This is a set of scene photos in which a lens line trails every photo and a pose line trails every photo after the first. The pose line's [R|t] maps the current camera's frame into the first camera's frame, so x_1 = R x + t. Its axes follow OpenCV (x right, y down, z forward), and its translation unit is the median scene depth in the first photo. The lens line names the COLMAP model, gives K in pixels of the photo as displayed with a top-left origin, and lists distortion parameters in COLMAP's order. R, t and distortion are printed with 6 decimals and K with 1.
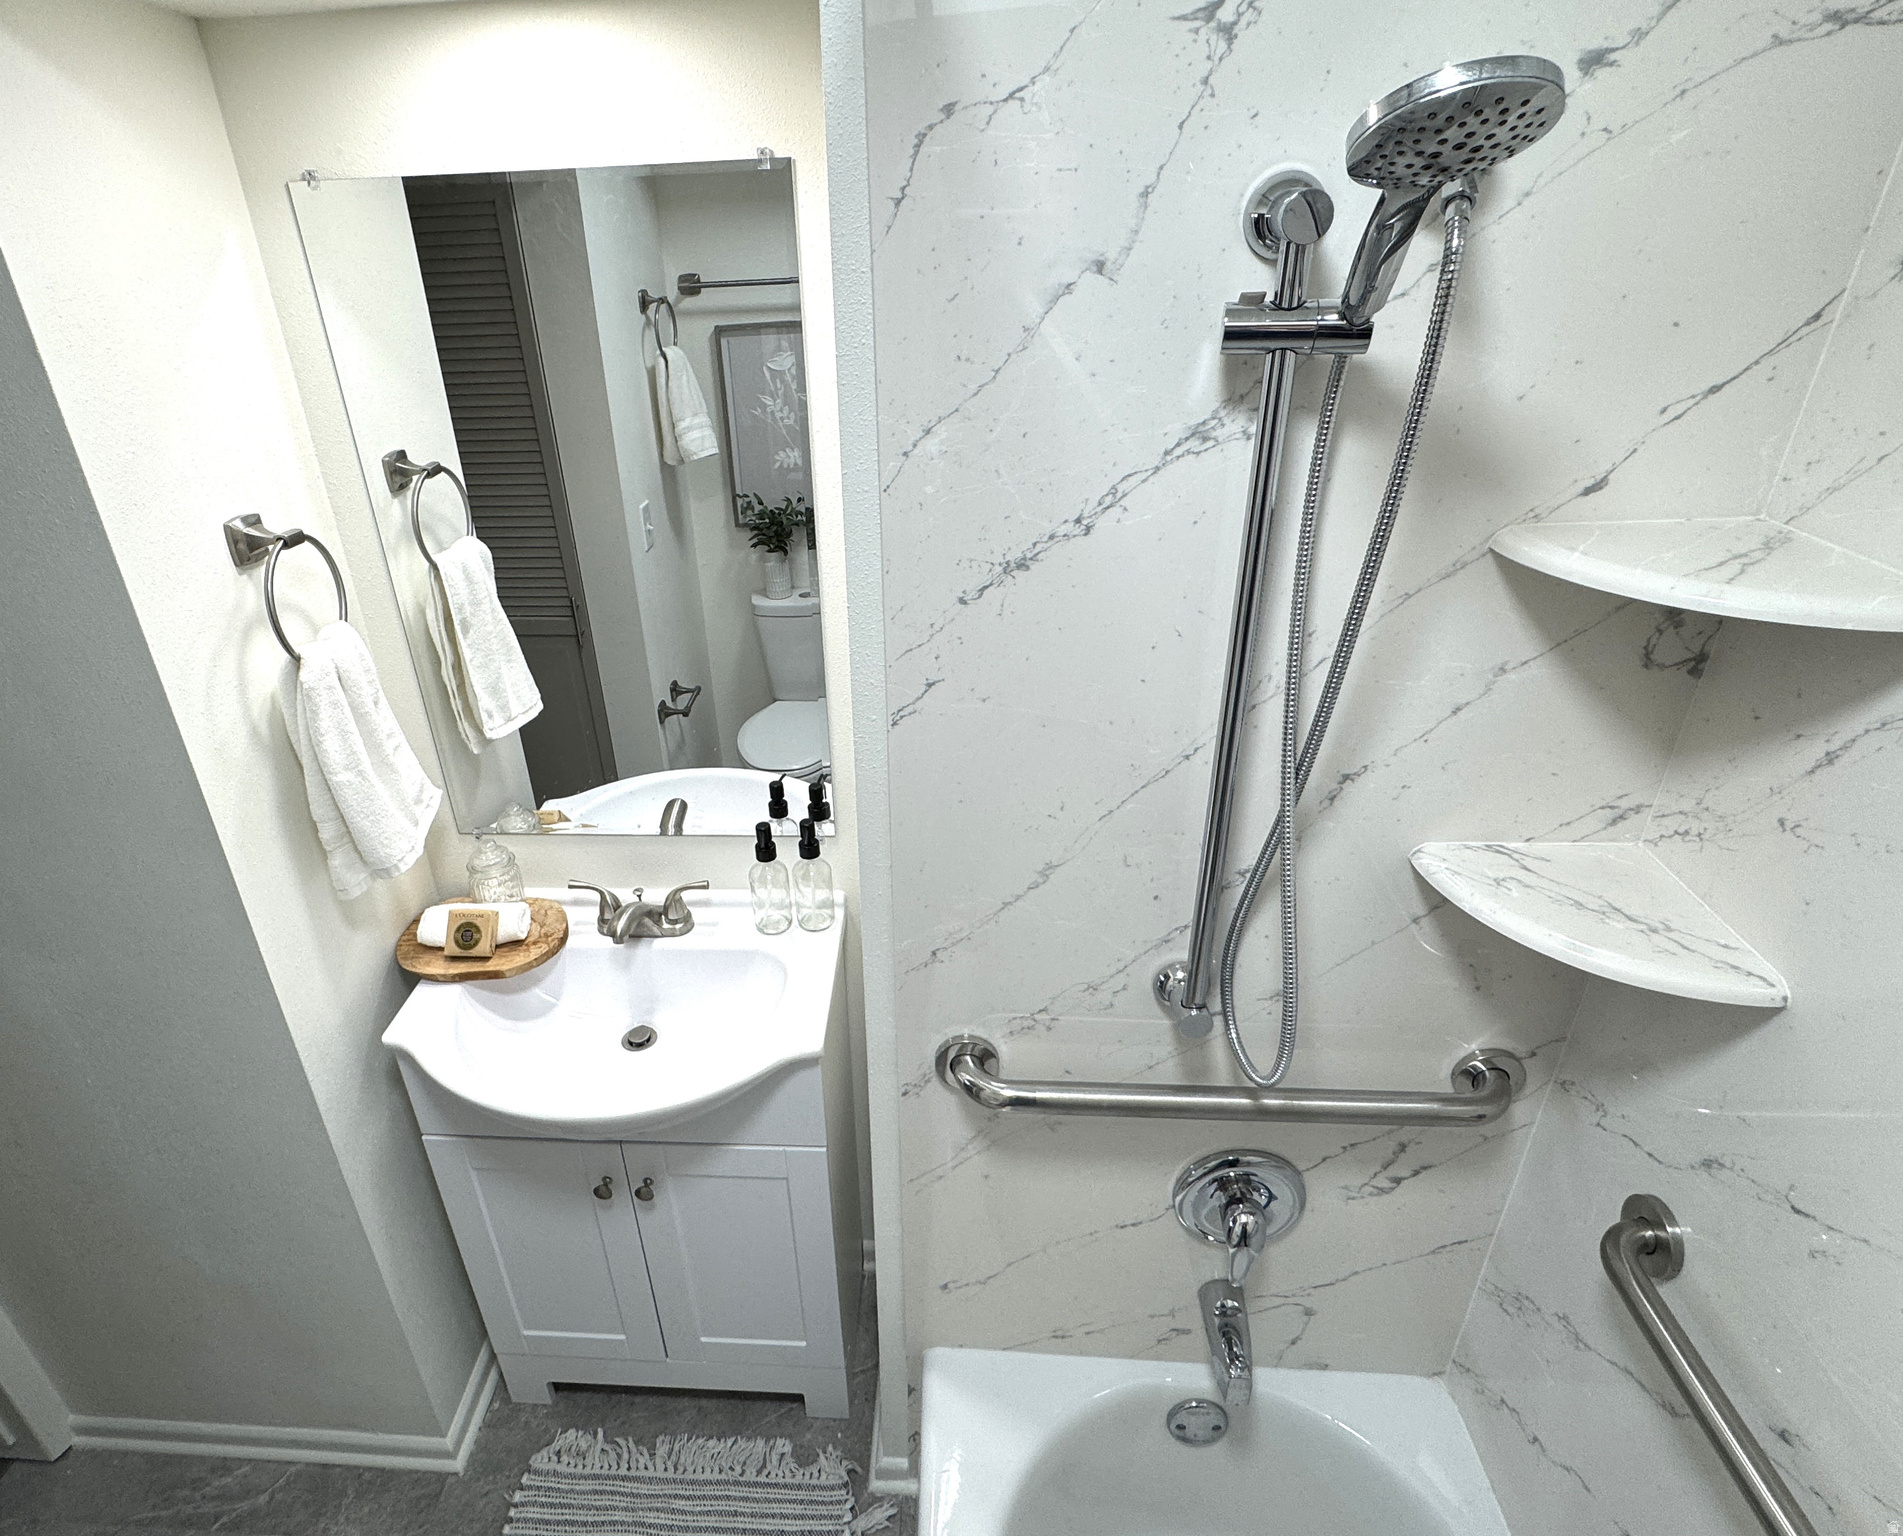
lens RADIAL K [[1066.1, 0, 951.5], [0, 1066.1, 768.0], [0, 0, 1]] dist [-0.000494, -0.000367]
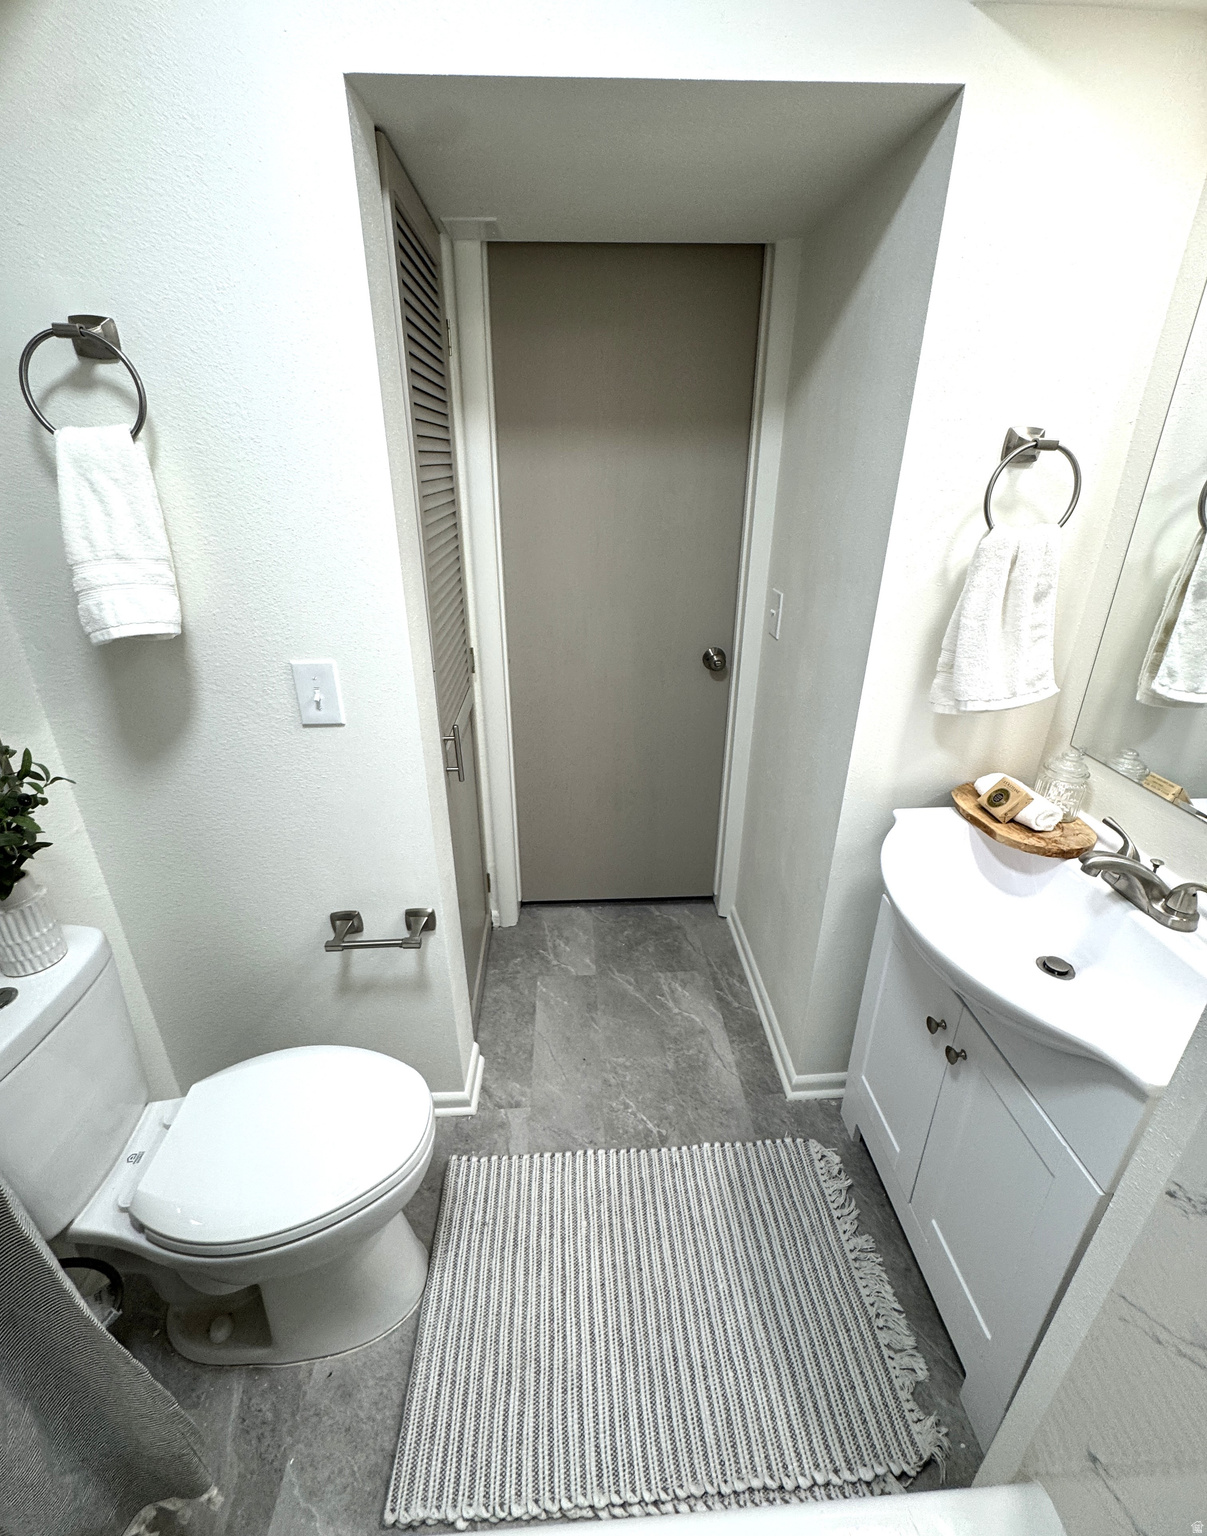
lens RADIAL K [[669.6, 0, 603.5], [0, 669.6, 768.0], [0, 0, 1]] dist [-0.003160, 0.000121]
pose [[0.053250, 0.399711, -0.915093, 0.219204], [-0.463843, 0.821433, 0.331809, 0.076698], [0.884316, 0.406791, 0.229145, 0.361370]]
